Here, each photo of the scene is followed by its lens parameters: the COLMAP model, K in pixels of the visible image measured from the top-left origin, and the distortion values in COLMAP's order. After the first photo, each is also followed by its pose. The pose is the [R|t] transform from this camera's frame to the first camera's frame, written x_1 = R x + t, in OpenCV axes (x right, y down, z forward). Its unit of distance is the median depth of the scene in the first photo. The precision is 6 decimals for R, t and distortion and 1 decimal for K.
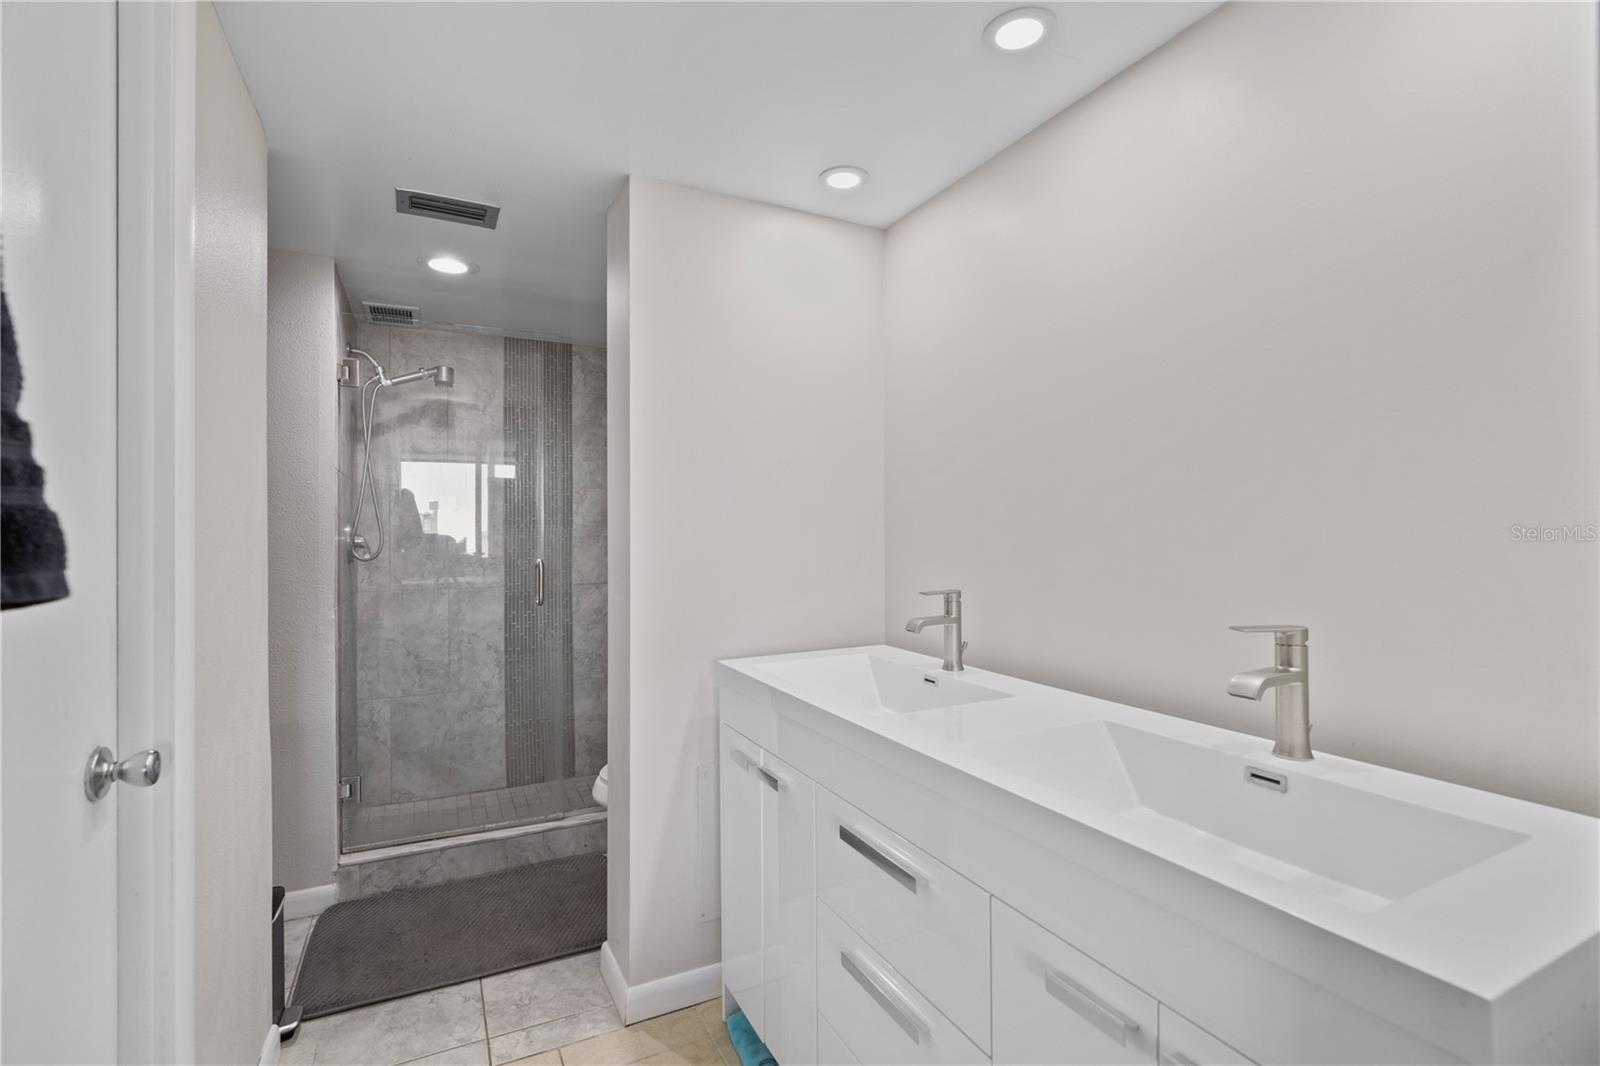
lens RADIAL K [[737.1, 0, 800.4], [0, 737.1, 532.6], [0, 0, 1]] dist [-0.007708, 0.001058]
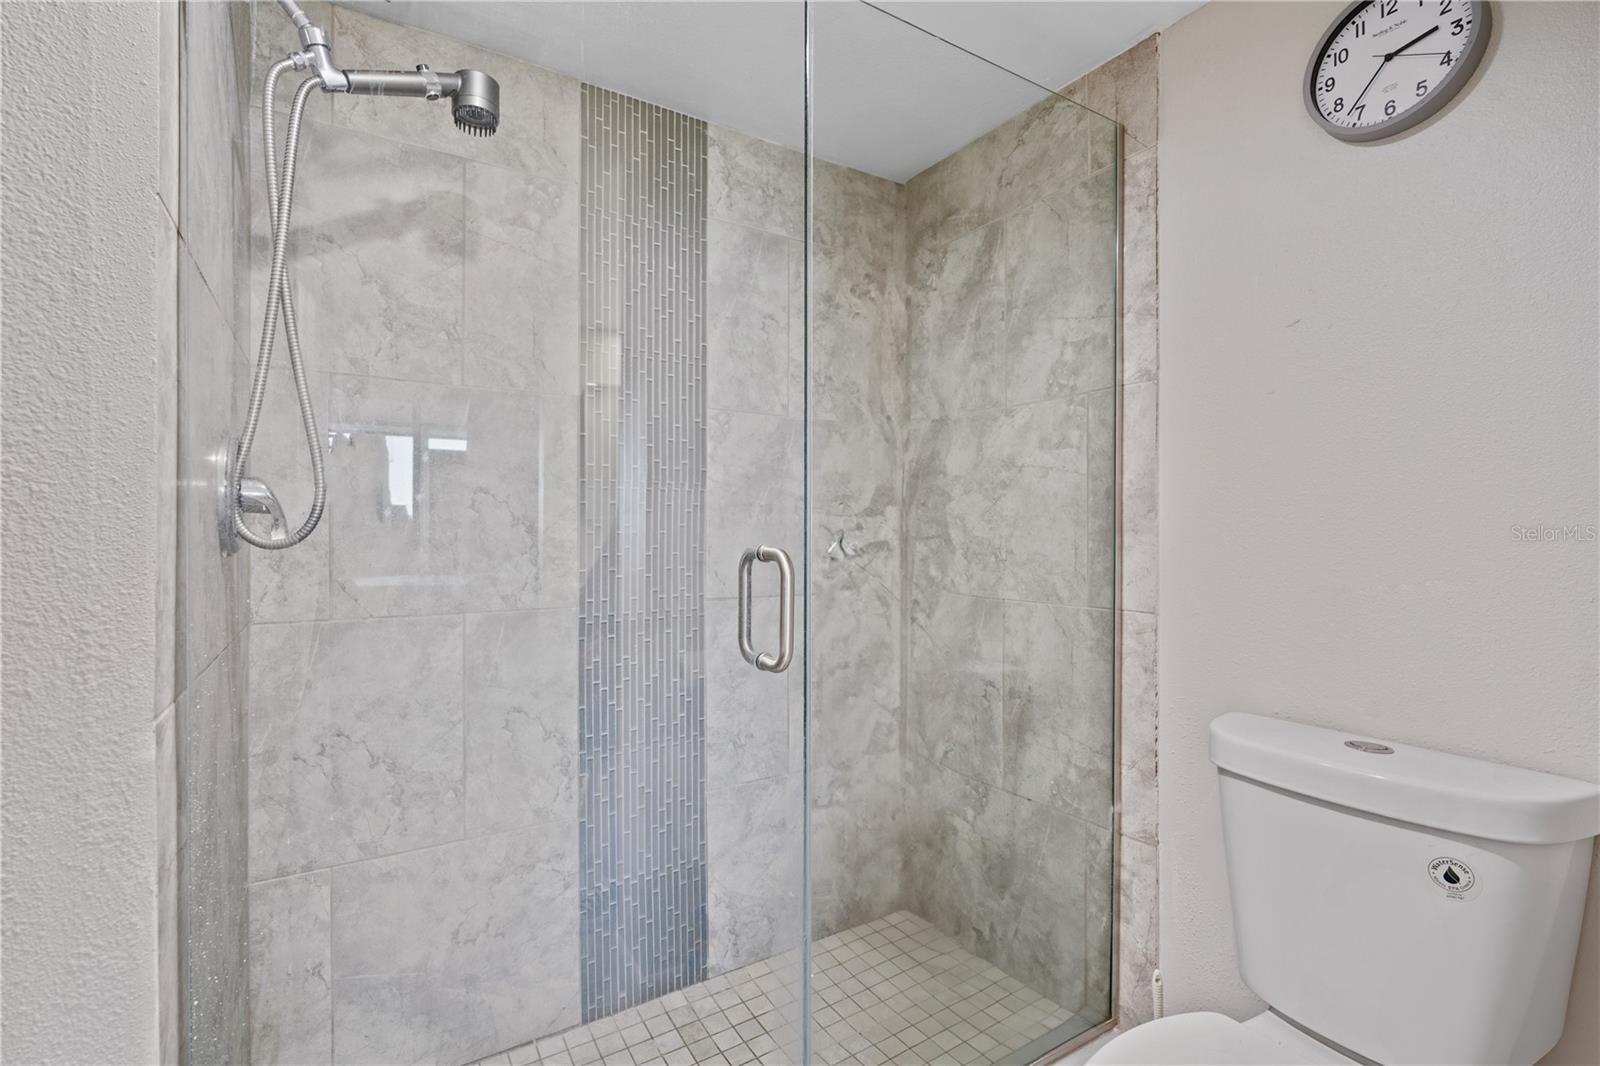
lens RADIAL K [[737.1, 0, 799.6], [0, 737.1, 535.4], [0, 0, 1]] dist [-0.007708, 0.001058]
pose [[0.995352, 0.004035, 0.096223, -0.313608], [-0.004272, 0.999988, 0.002263, 0.026721], [-0.096213, -0.002664, 0.995357, 0.524054]]
